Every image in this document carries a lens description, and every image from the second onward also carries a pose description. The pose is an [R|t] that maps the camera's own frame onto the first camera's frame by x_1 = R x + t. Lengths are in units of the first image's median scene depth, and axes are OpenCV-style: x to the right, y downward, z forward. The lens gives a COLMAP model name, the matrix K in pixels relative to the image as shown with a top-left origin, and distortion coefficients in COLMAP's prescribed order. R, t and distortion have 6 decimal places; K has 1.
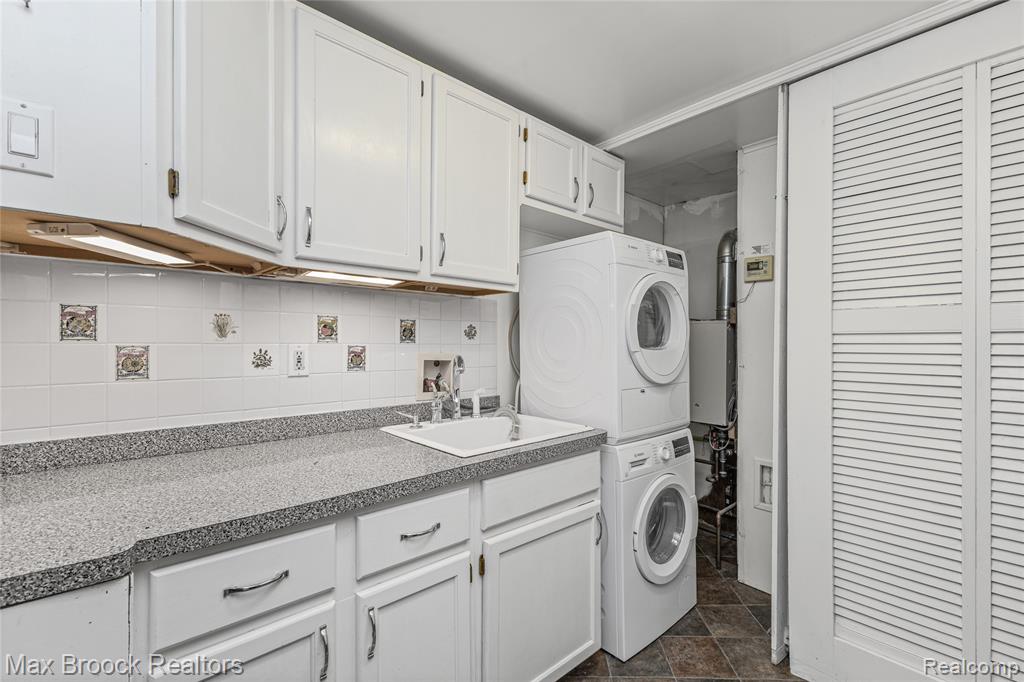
lens RADIAL K [[449.5, 0, 512.0], [0, 449.5, 340.8], [0, 0, 1]] dist [0.013333, -0.000702]
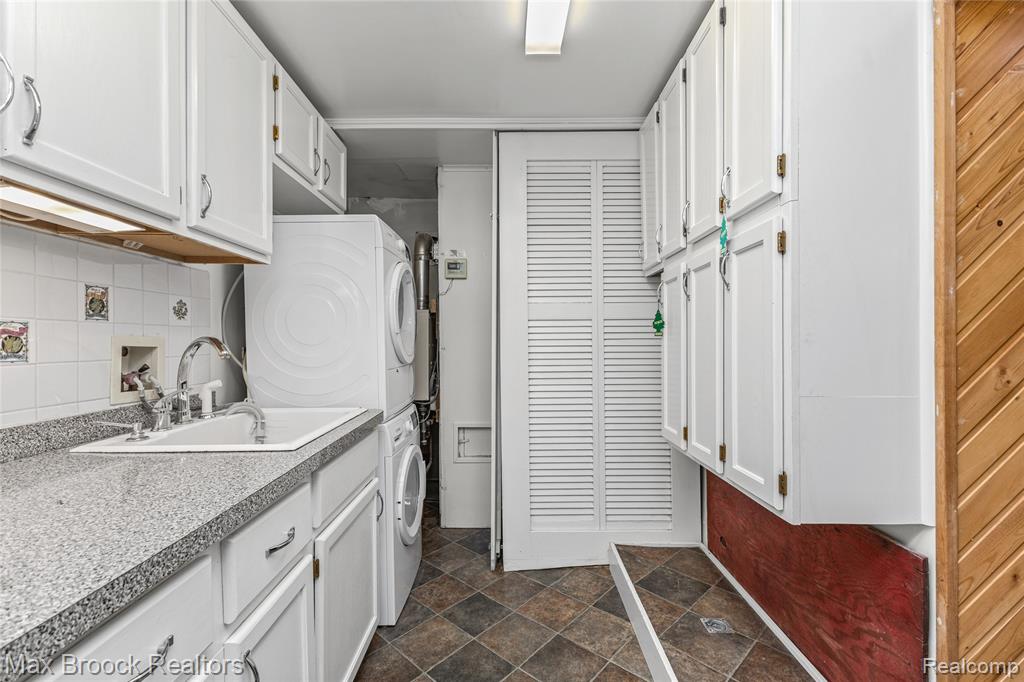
lens RADIAL K [[449.5, 0, 510.4], [0, 449.5, 339.7], [0, 0, 1]] dist [0.013333, -0.000702]
pose [[0.668402, -0.008009, 0.743757, -0.322318], [0.003217, 0.999964, 0.007877, 0.030142], [-0.743793, -0.002872, 0.668404, 0.083818]]
